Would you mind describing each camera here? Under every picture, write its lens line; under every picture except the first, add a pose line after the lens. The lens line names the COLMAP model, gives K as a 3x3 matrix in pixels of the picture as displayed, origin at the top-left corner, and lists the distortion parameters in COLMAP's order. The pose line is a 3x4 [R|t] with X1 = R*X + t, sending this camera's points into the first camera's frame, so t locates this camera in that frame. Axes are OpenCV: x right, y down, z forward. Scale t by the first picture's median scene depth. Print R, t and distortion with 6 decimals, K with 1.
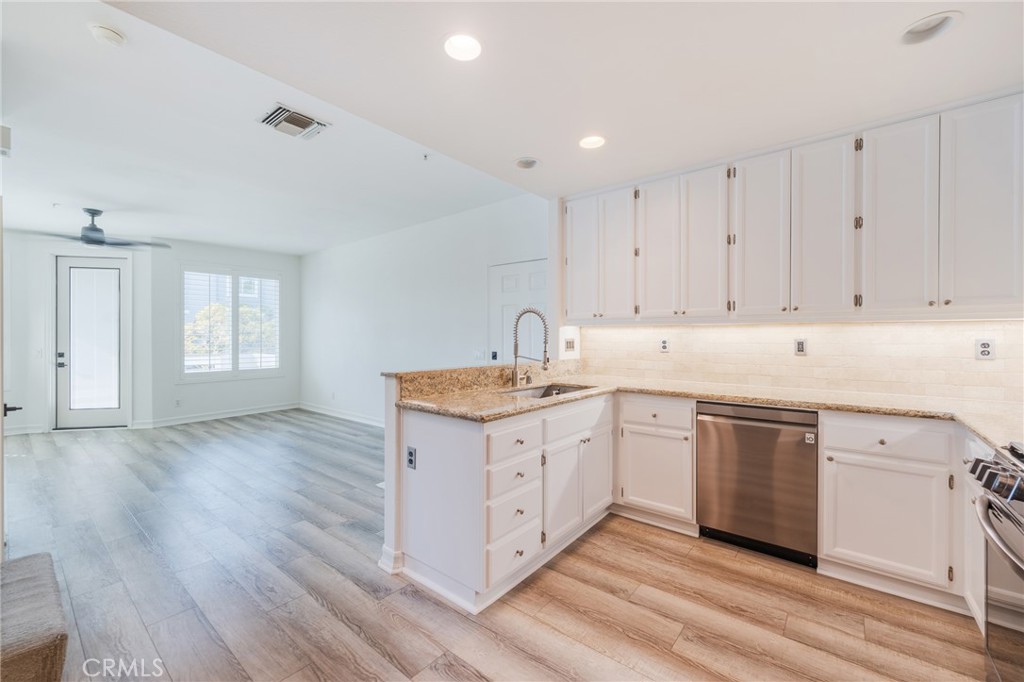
lens RADIAL K [[418.0, 0, 509.8], [0, 418.0, 339.0], [0, 0, 1]] dist [-0.000983, -0.000673]
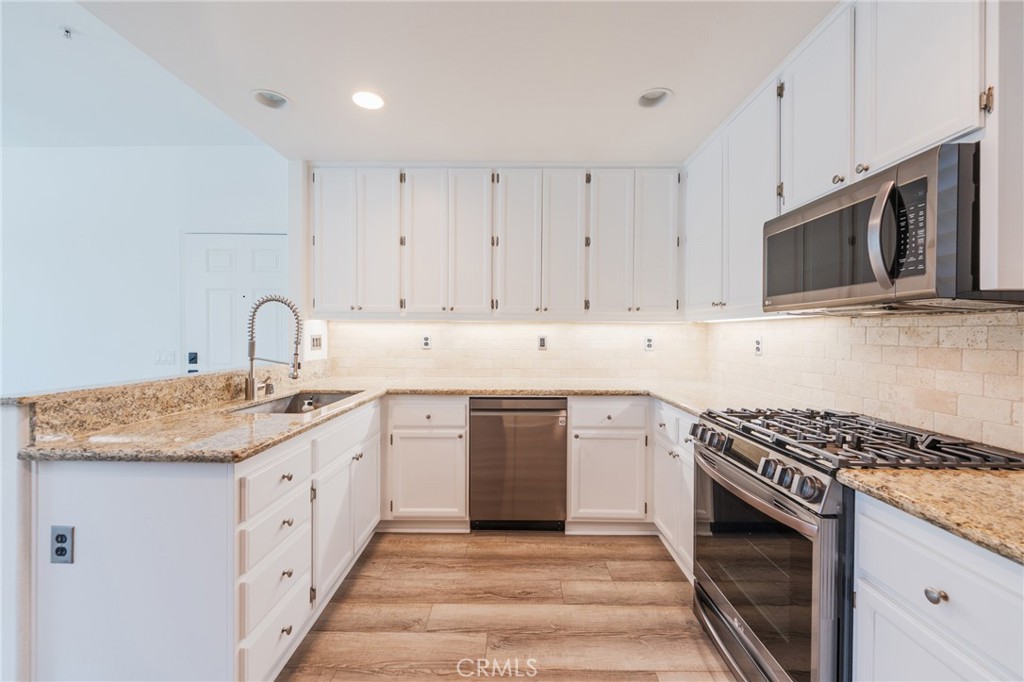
lens RADIAL K [[418.0, 0, 514.1], [0, 418.0, 338.2], [0, 0, 1]] dist [-0.000983, -0.000673]
pose [[0.777629, -0.001811, 0.628720, -0.111681], [-0.001959, 0.999984, 0.005304, 0.000725], [-0.628720, -0.005356, 0.777613, 0.175064]]
